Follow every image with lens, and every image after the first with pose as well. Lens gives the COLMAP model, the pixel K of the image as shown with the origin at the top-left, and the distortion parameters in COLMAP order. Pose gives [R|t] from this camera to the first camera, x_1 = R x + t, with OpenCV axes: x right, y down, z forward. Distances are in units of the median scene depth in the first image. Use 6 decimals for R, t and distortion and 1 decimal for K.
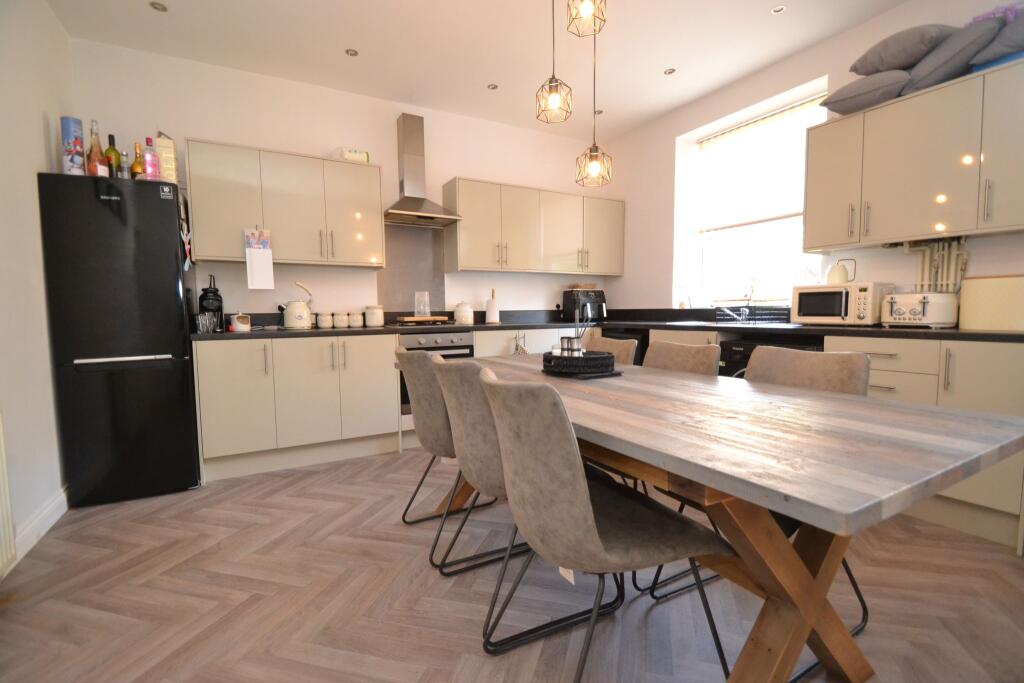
lens RADIAL K [[453.0, 0, 506.9], [0, 453.0, 345.2], [0, 0, 1]] dist [0.002979, -0.007568]
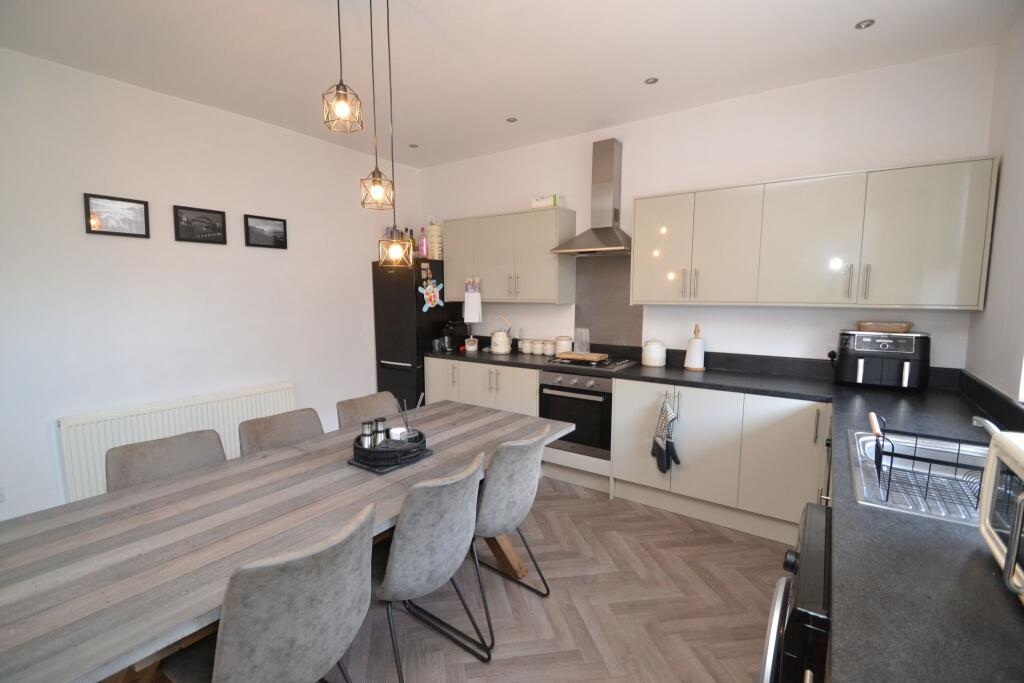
lens RADIAL K [[453.0, 0, 506.9], [0, 453.0, 345.2], [0, 0, 1]] dist [0.002979, -0.007568]
pose [[0.434595, 0.117554, -0.892921, 0.664823], [-0.073182, 0.992776, 0.095082, -0.176274], [0.897648, 0.024024, 0.440059, 0.457973]]
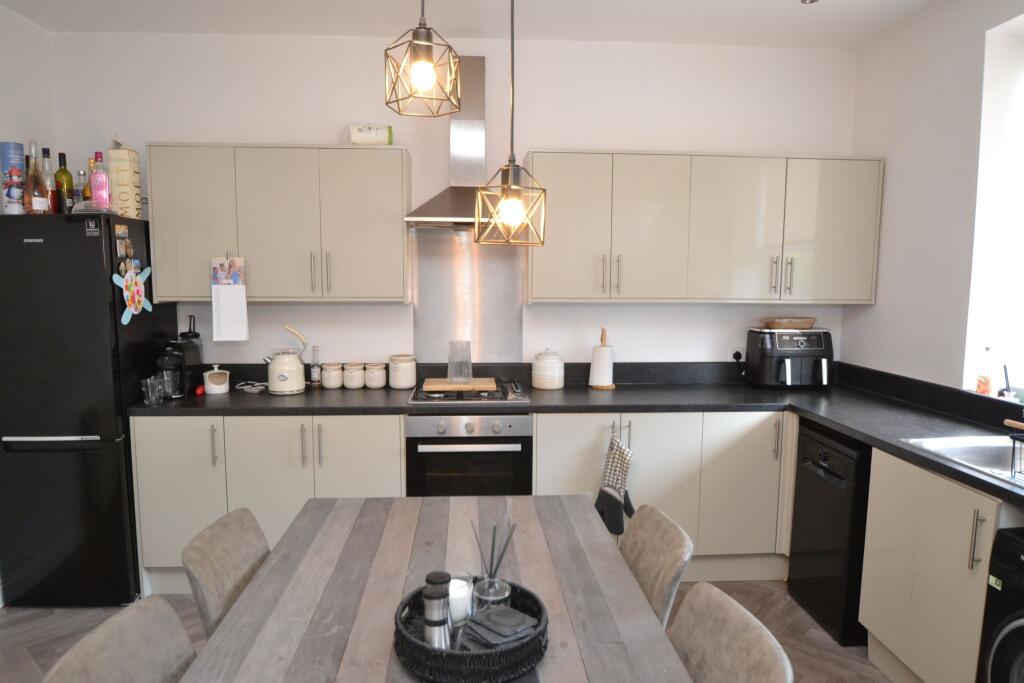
lens RADIAL K [[640.2, 0, 512.0], [0, 640.2, 341.5], [0, 0, 1]] dist [-0.027472, 0.002406]
pose [[0.905161, 0.061804, -0.420551, 0.268141], [-0.049844, 0.997980, 0.039384, -0.169306], [0.422136, -0.014687, 0.906414, 0.247263]]
